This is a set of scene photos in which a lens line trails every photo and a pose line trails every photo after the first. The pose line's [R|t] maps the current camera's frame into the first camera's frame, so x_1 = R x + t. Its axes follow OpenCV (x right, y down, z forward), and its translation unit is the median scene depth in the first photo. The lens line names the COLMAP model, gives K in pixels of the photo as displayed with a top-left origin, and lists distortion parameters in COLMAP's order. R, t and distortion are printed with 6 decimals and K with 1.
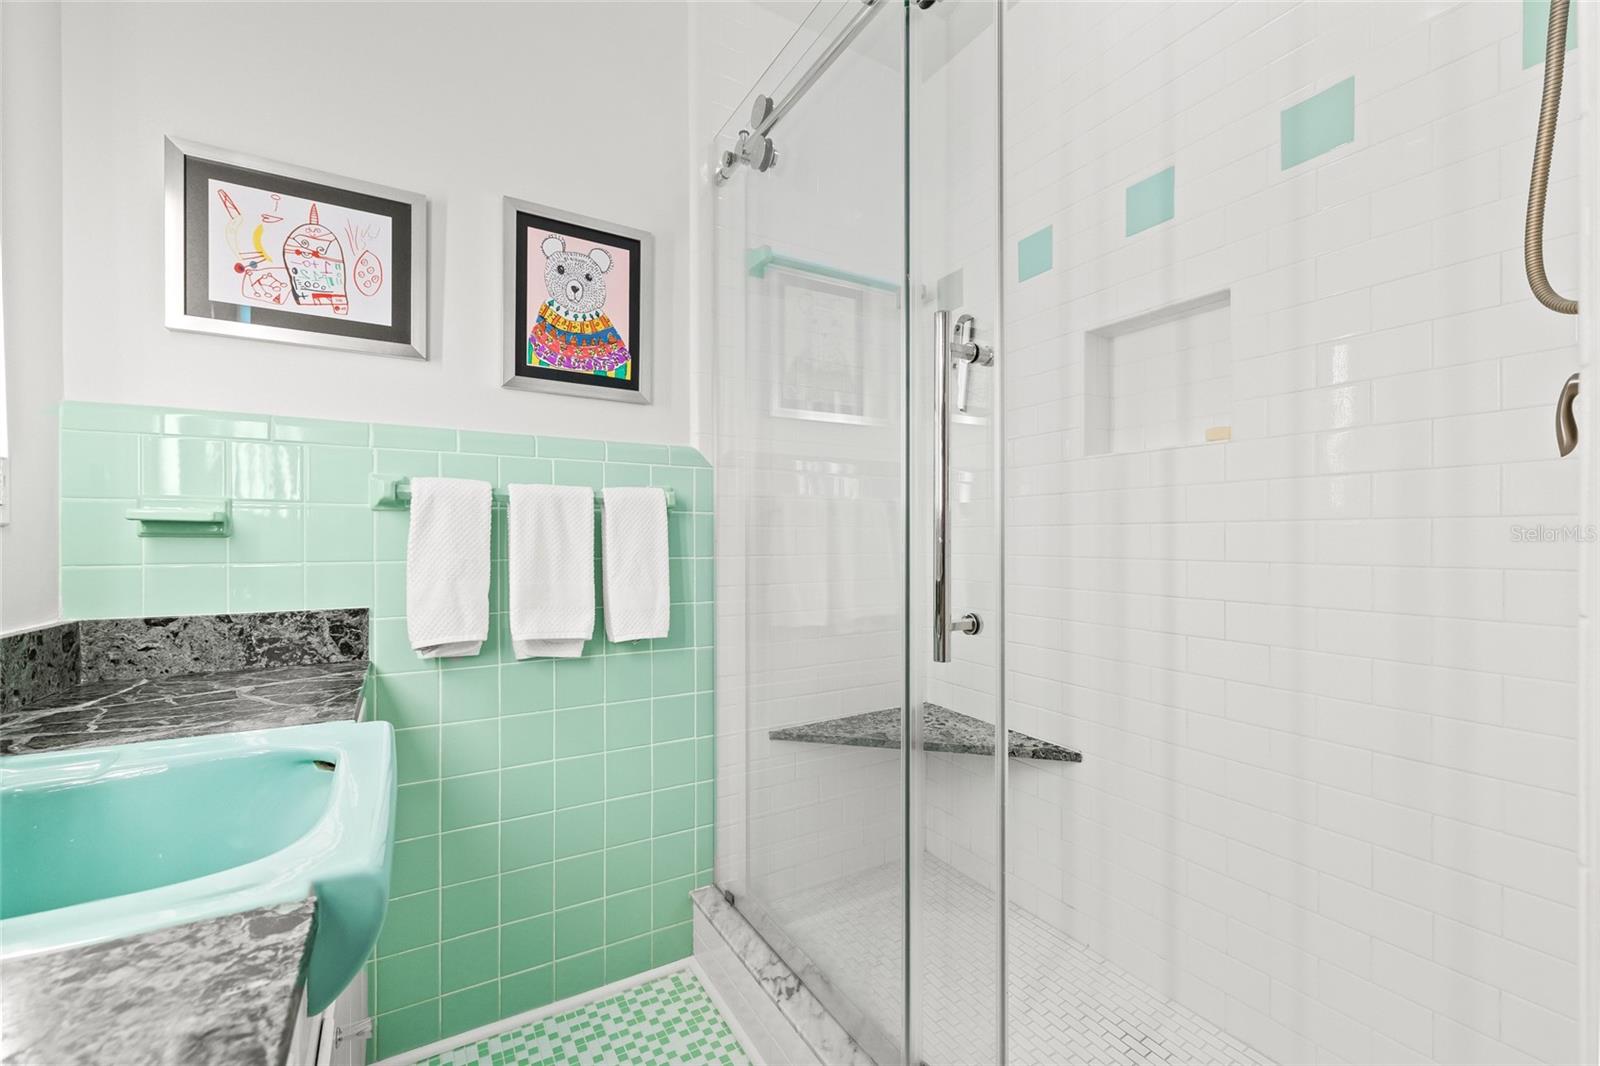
lens RADIAL K [[673.1, 0, 796.5], [0, 673.1, 541.1], [0, 0, 1]] dist [-0.001010, 0.000265]
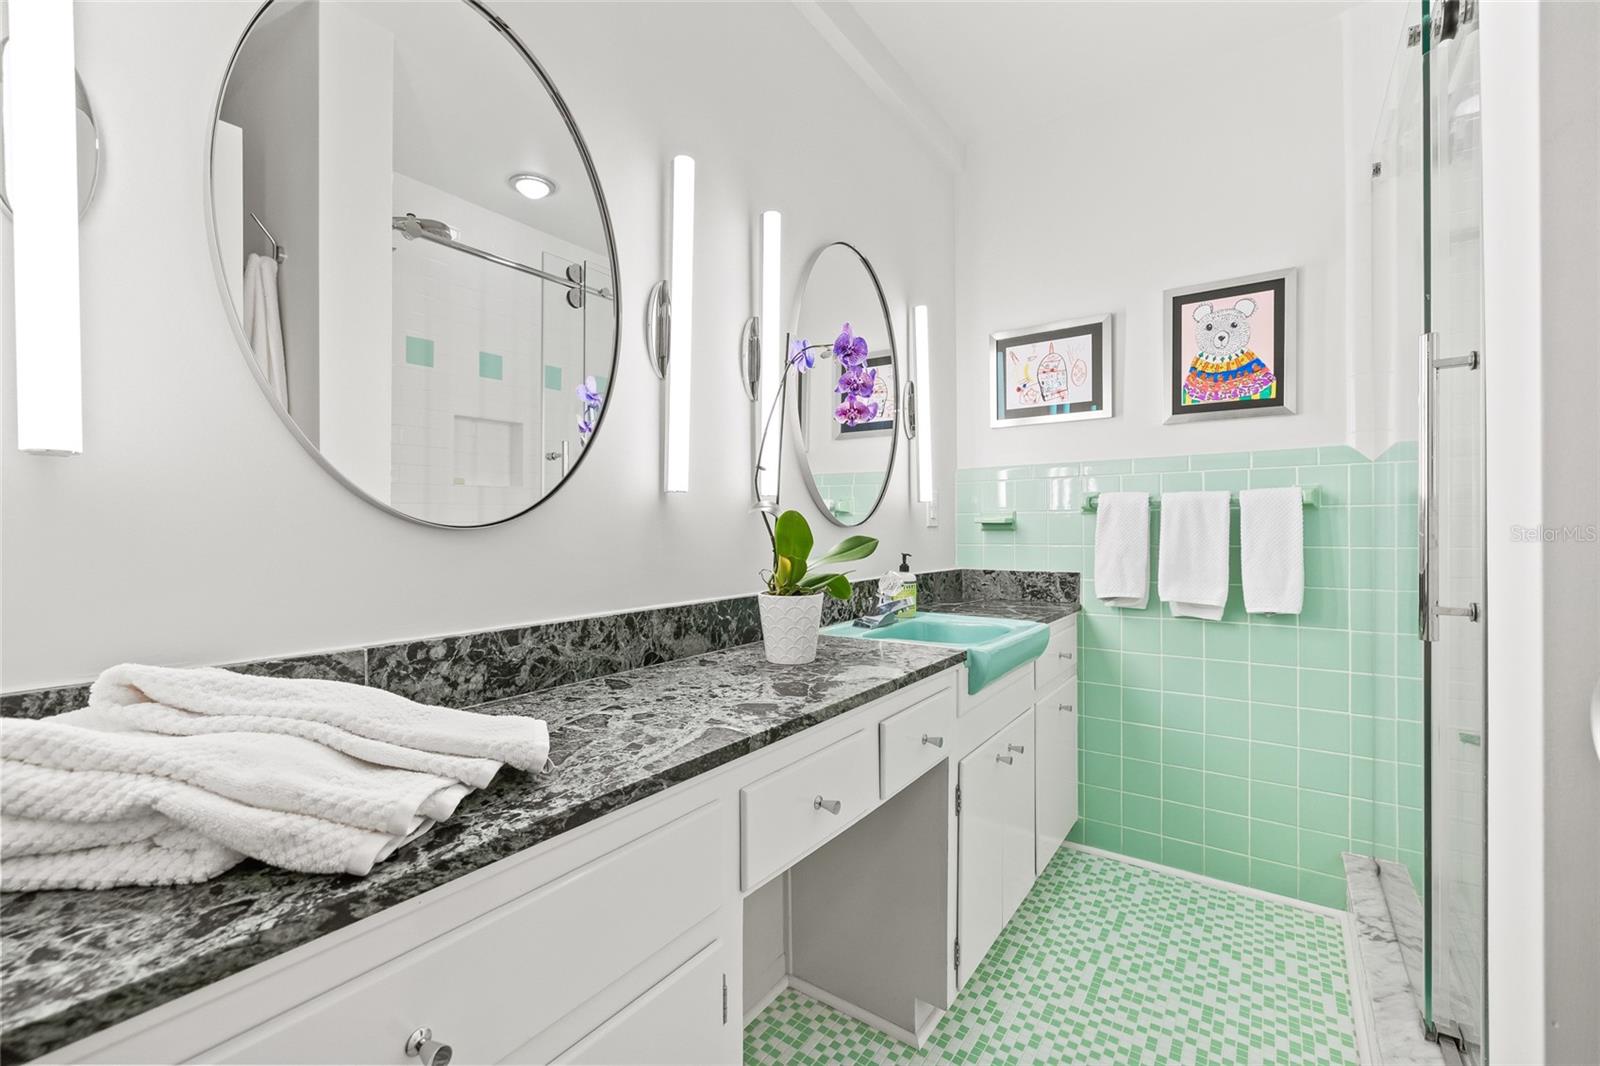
lens RADIAL K [[673.1, 0, 803.7], [0, 673.1, 527.7], [0, 0, 1]] dist [-0.001010, 0.000265]
pose [[0.415549, -0.005008, -0.909557, 0.535991], [0.004762, 0.999983, -0.003330, -0.008578], [0.909558, -0.002948, 0.415566, -0.285729]]
